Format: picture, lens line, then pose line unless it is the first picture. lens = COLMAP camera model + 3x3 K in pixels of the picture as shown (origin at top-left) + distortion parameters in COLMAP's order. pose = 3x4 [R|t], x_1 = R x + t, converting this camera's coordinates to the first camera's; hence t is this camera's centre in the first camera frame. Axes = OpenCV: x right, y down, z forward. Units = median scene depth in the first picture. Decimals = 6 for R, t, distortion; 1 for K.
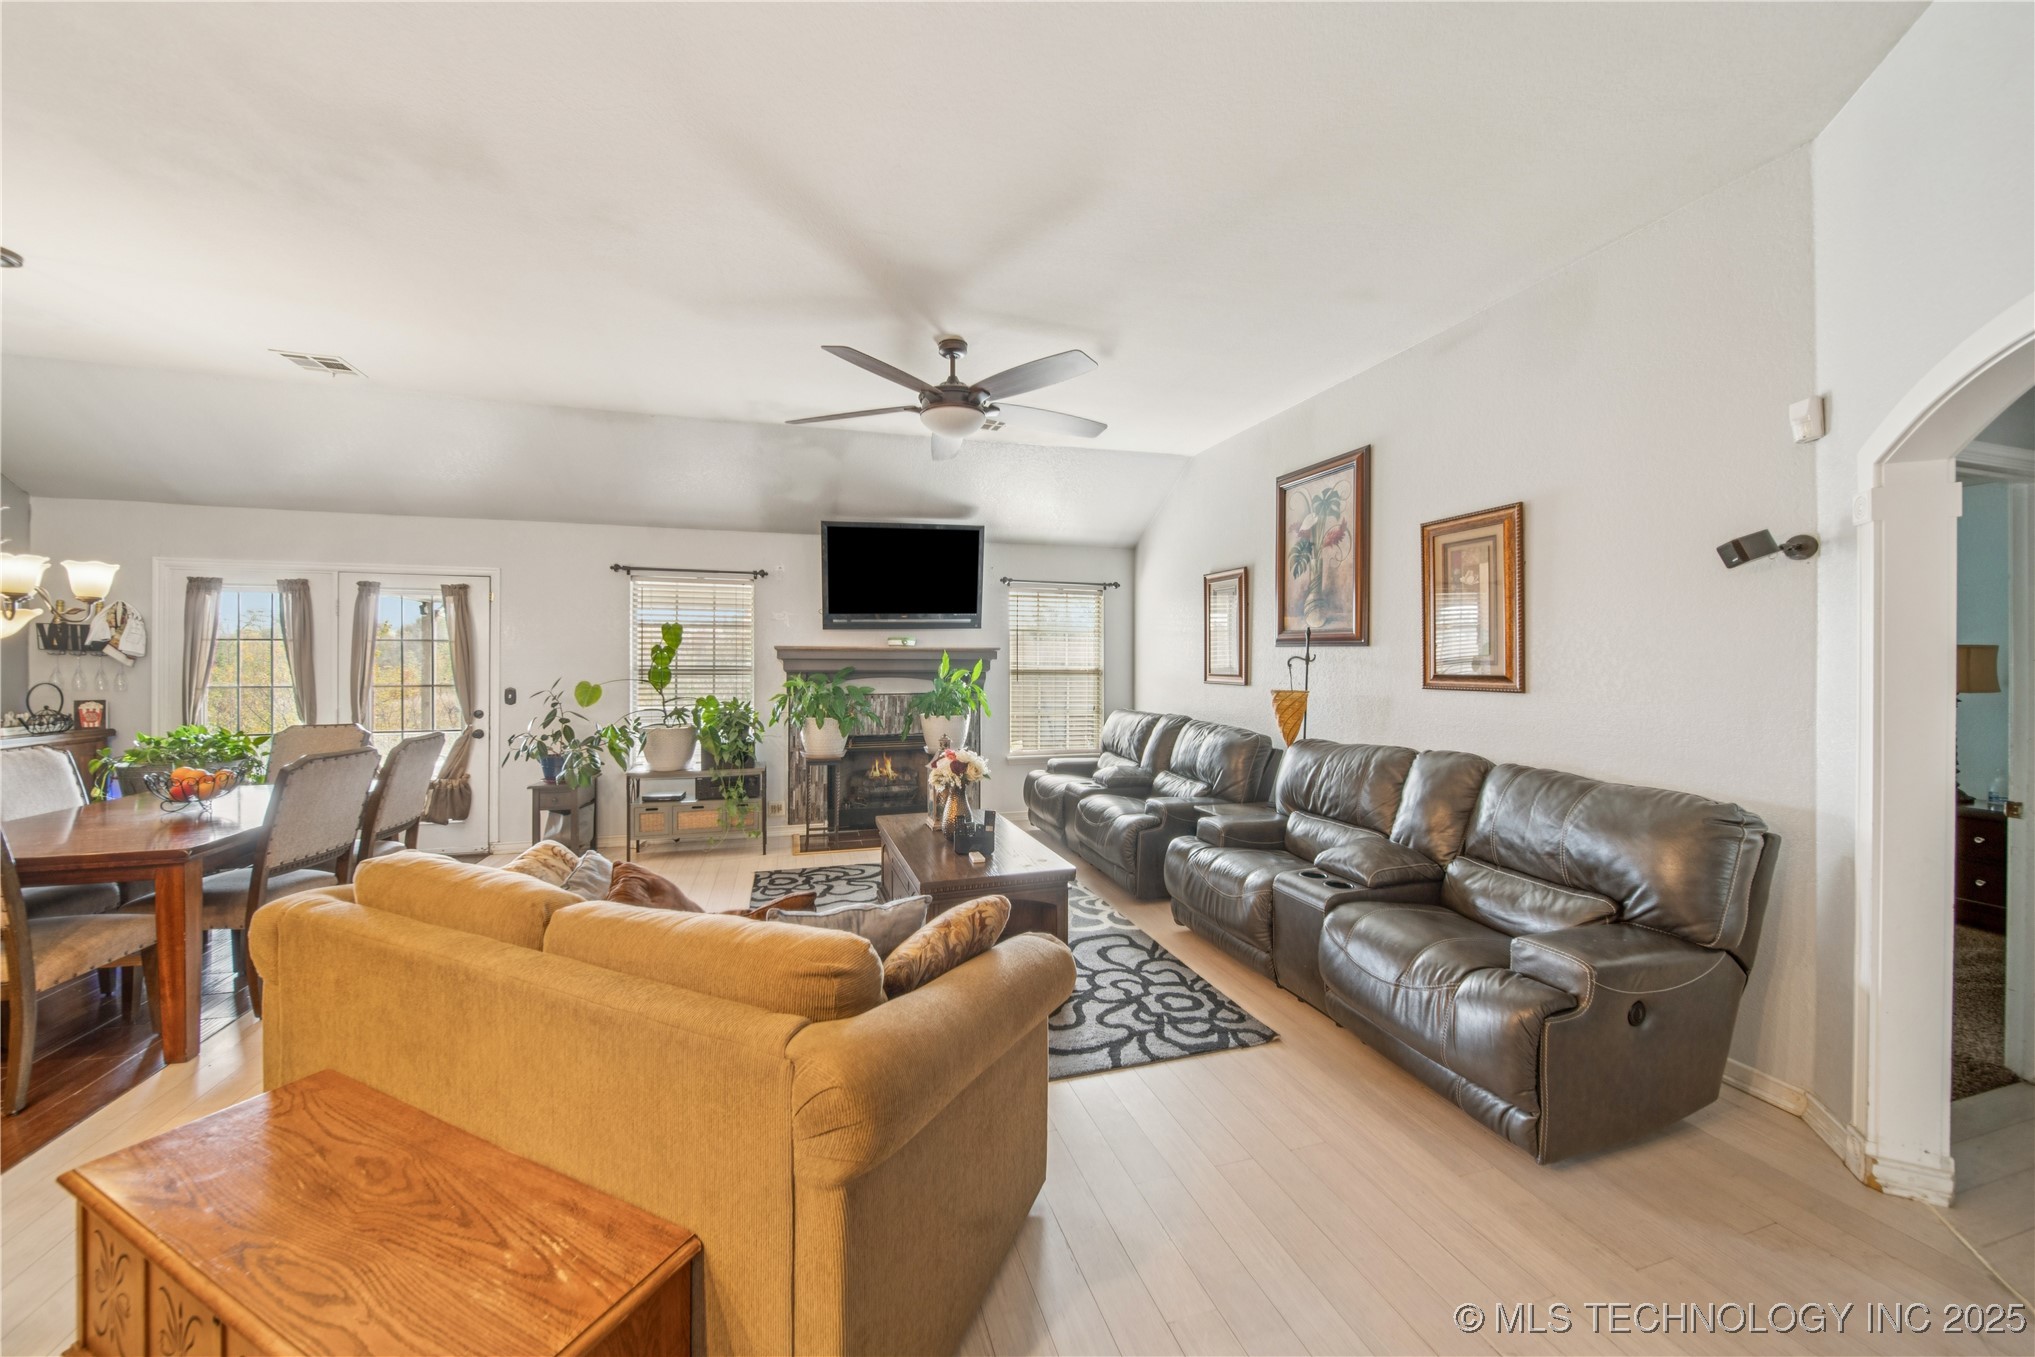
lens RADIAL K [[727.8, 0, 1003.6], [0, 727.8, 662.0], [0, 0, 1]] dist [-0.000338, -0.001883]
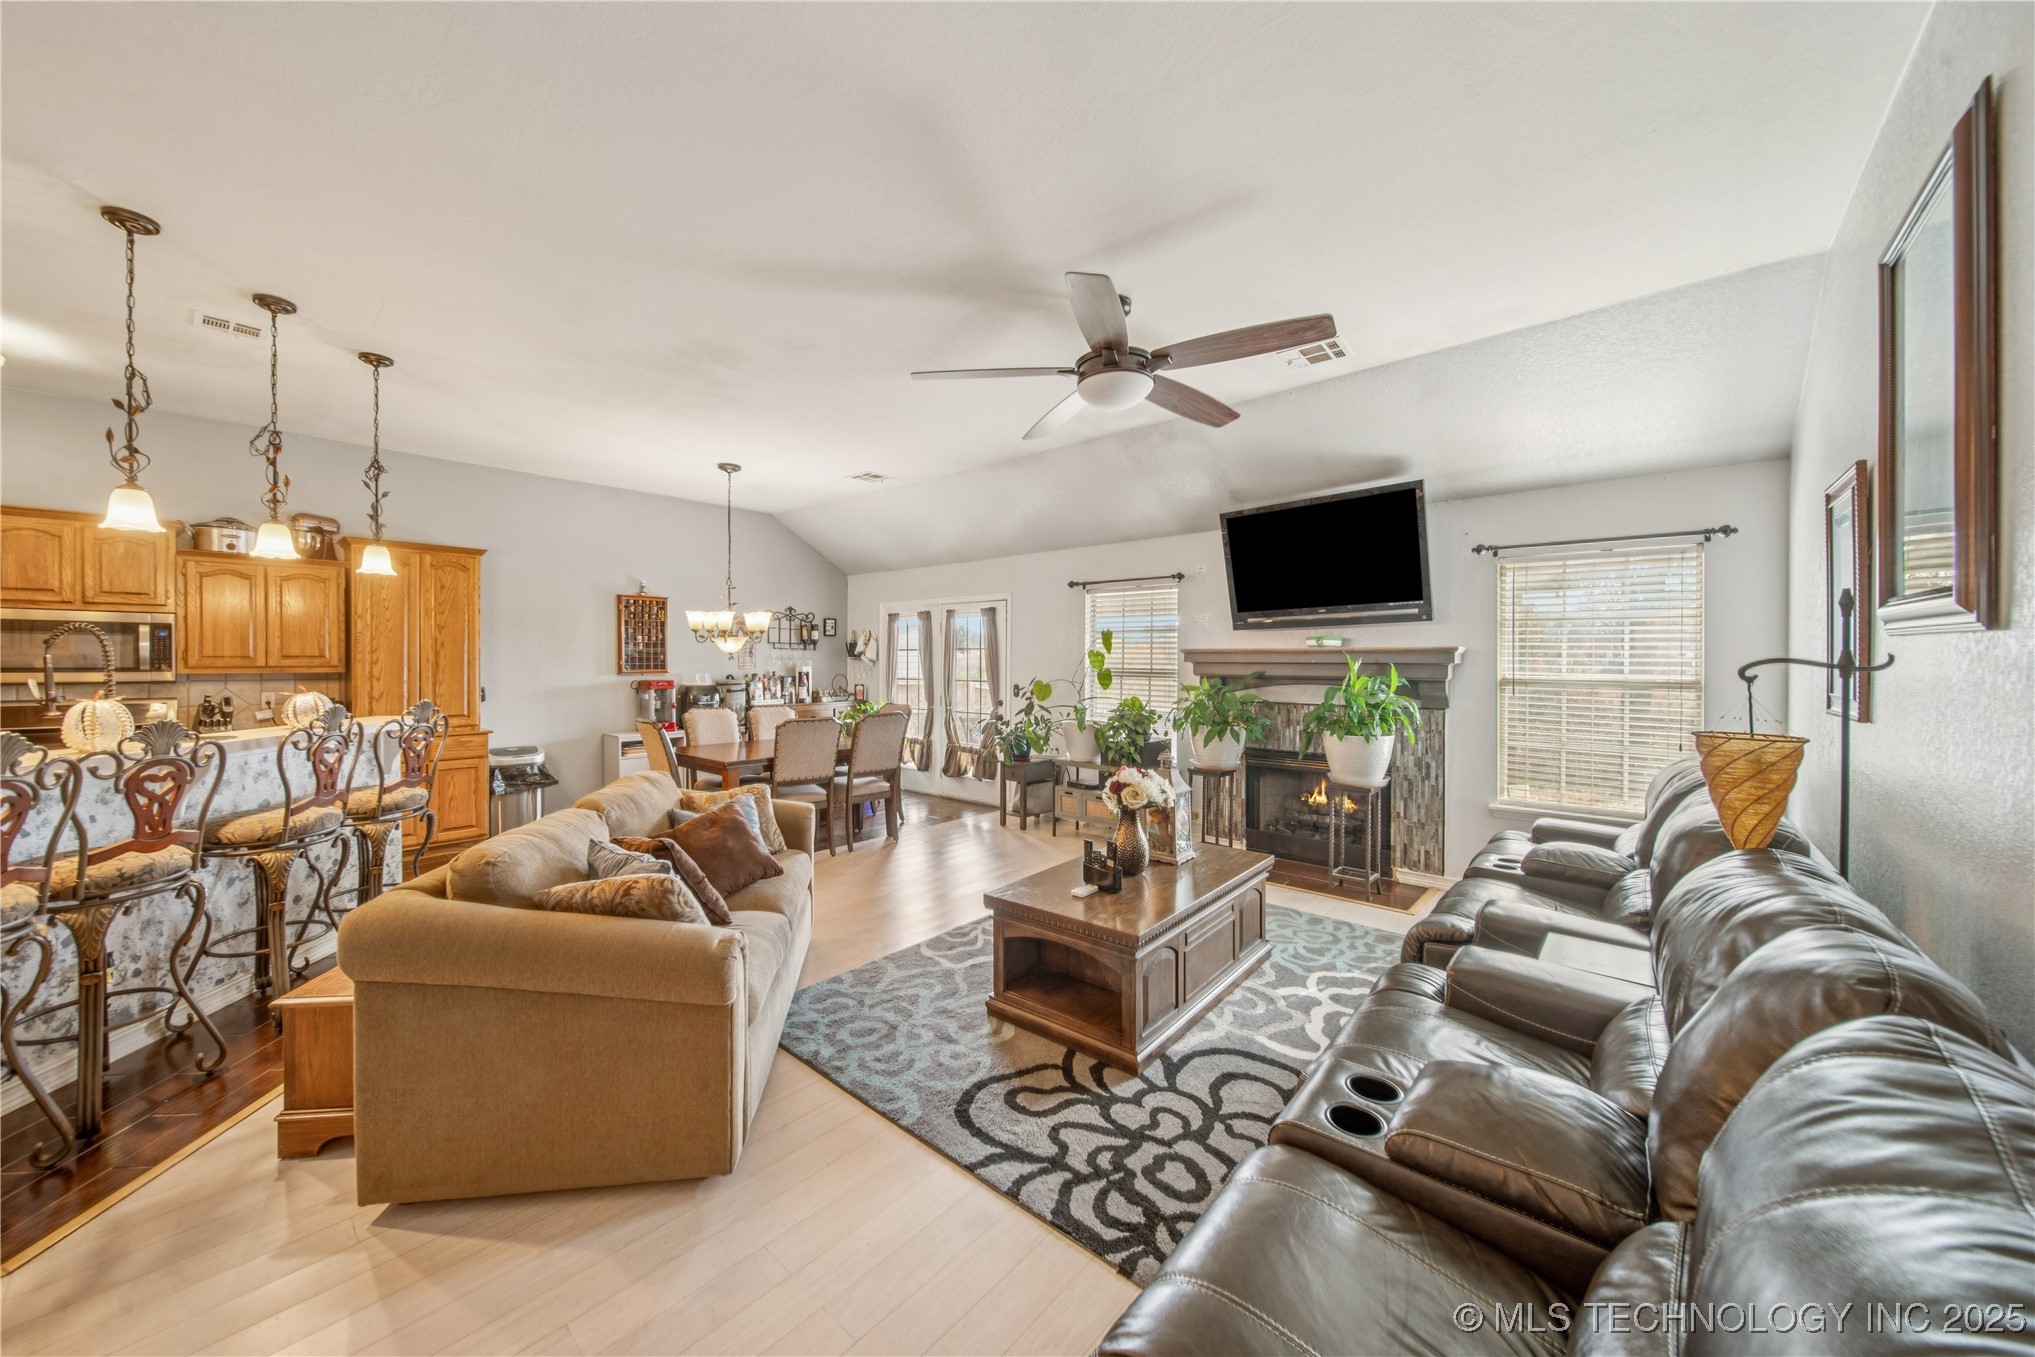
lens RADIAL K [[727.8, 0, 1010.9], [0, 727.8, 665.5], [0, 0, 1]] dist [-0.000338, -0.001883]
pose [[0.527203, 0.005684, -0.849721, 0.479011], [-0.005147, 0.999981, 0.003495, -0.002237], [0.849724, 0.002531, 0.527222, 0.341762]]
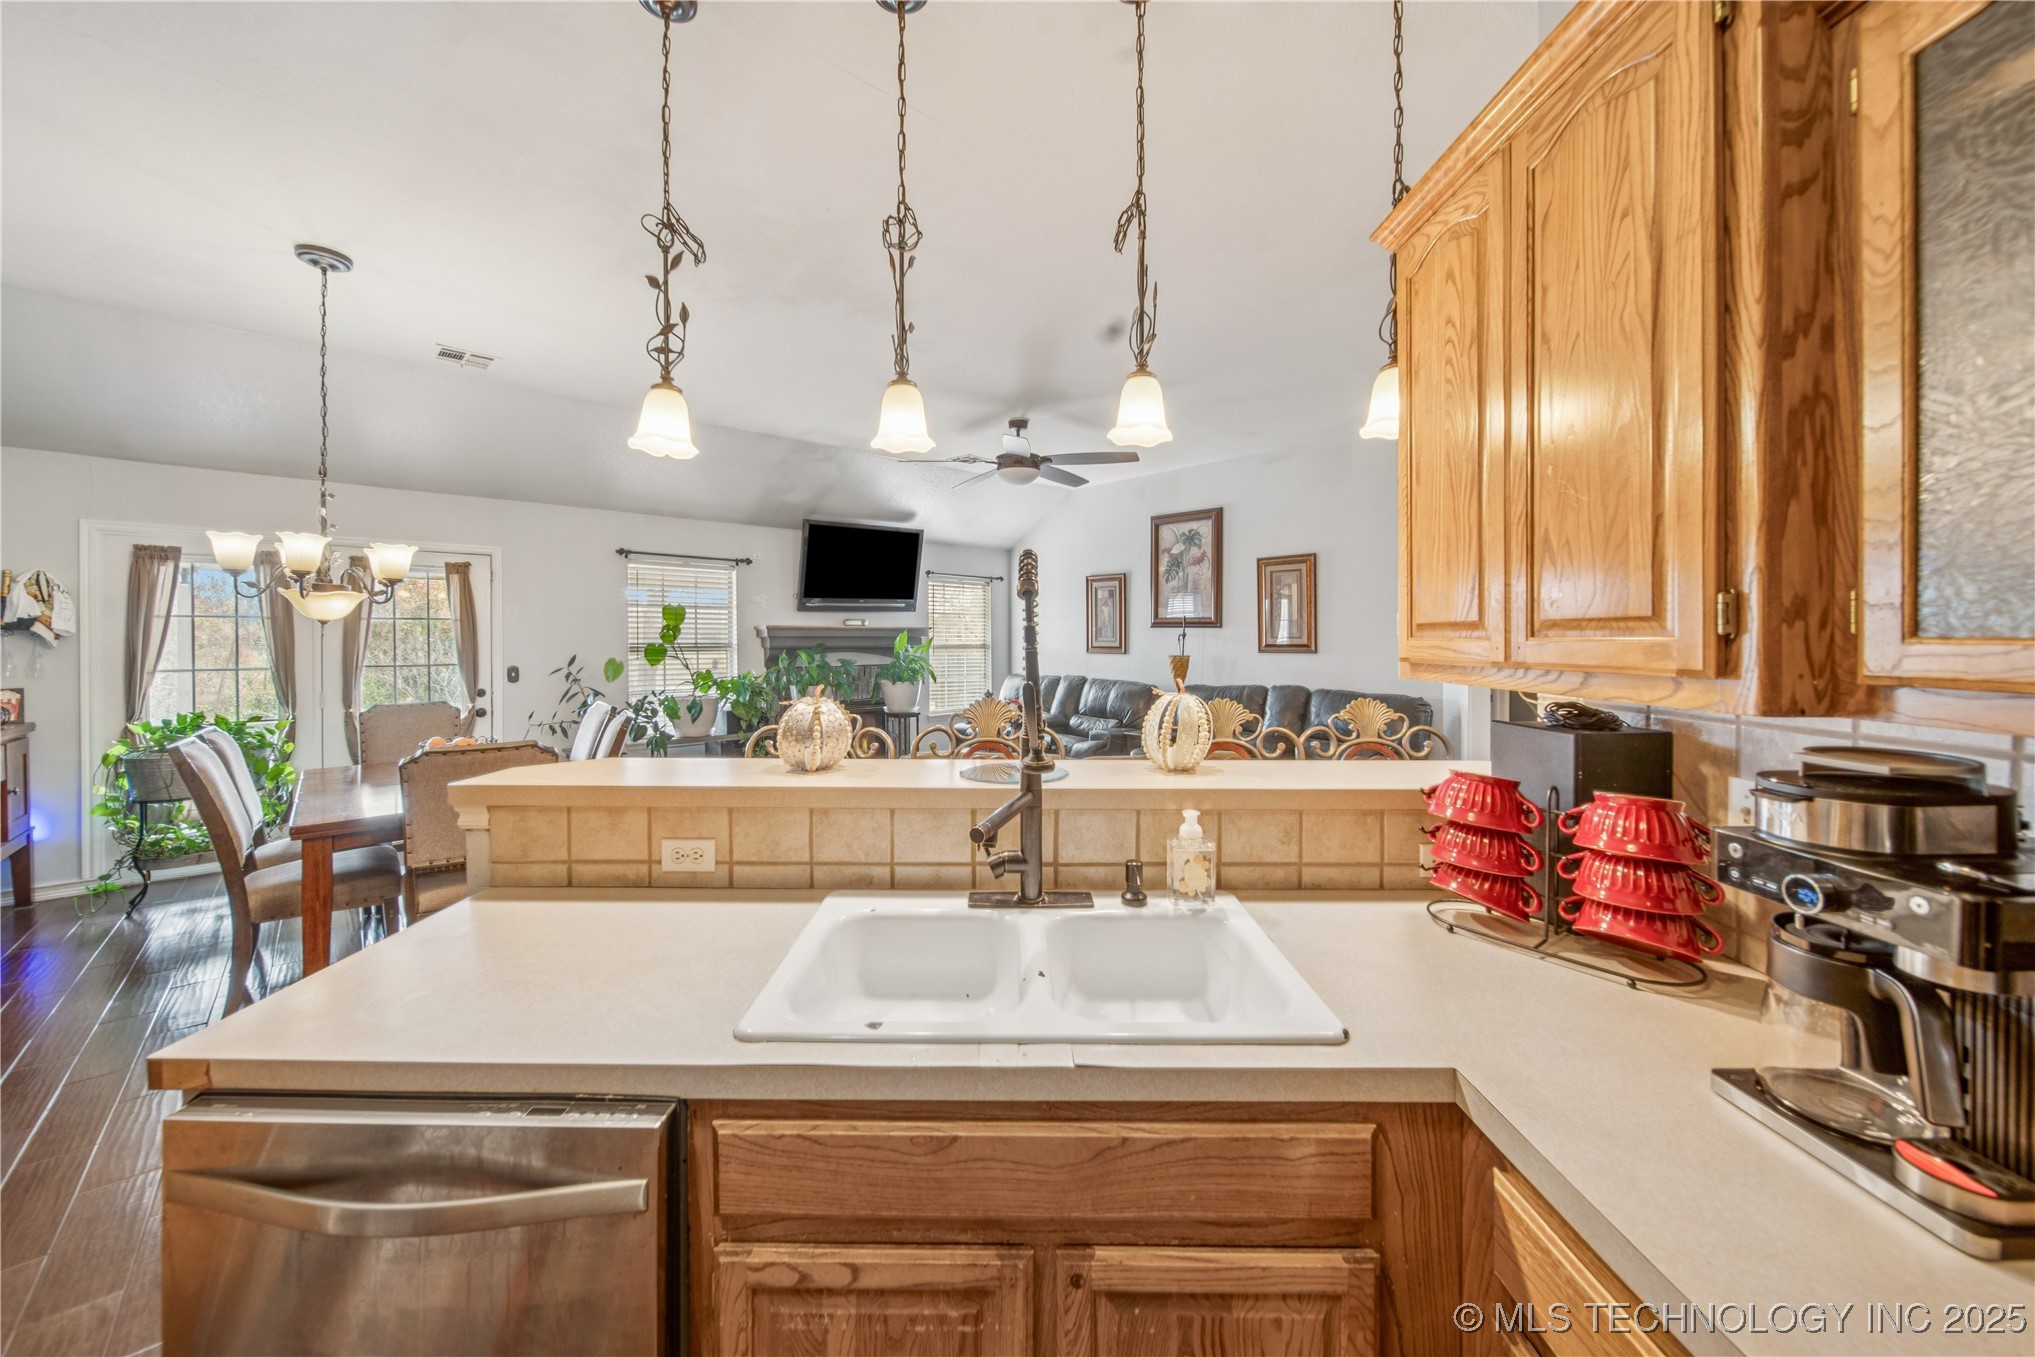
lens RADIAL K [[727.8, 0, 1015.0], [0, 727.8, 644.1], [0, 0, 1]] dist [-0.000338, -0.001883]
pose [[0.898438, -0.007500, 0.439037, -0.557045], [0.004546, 0.999959, 0.007779, 0.000196], [-0.439077, -0.004993, 0.898435, -0.246909]]
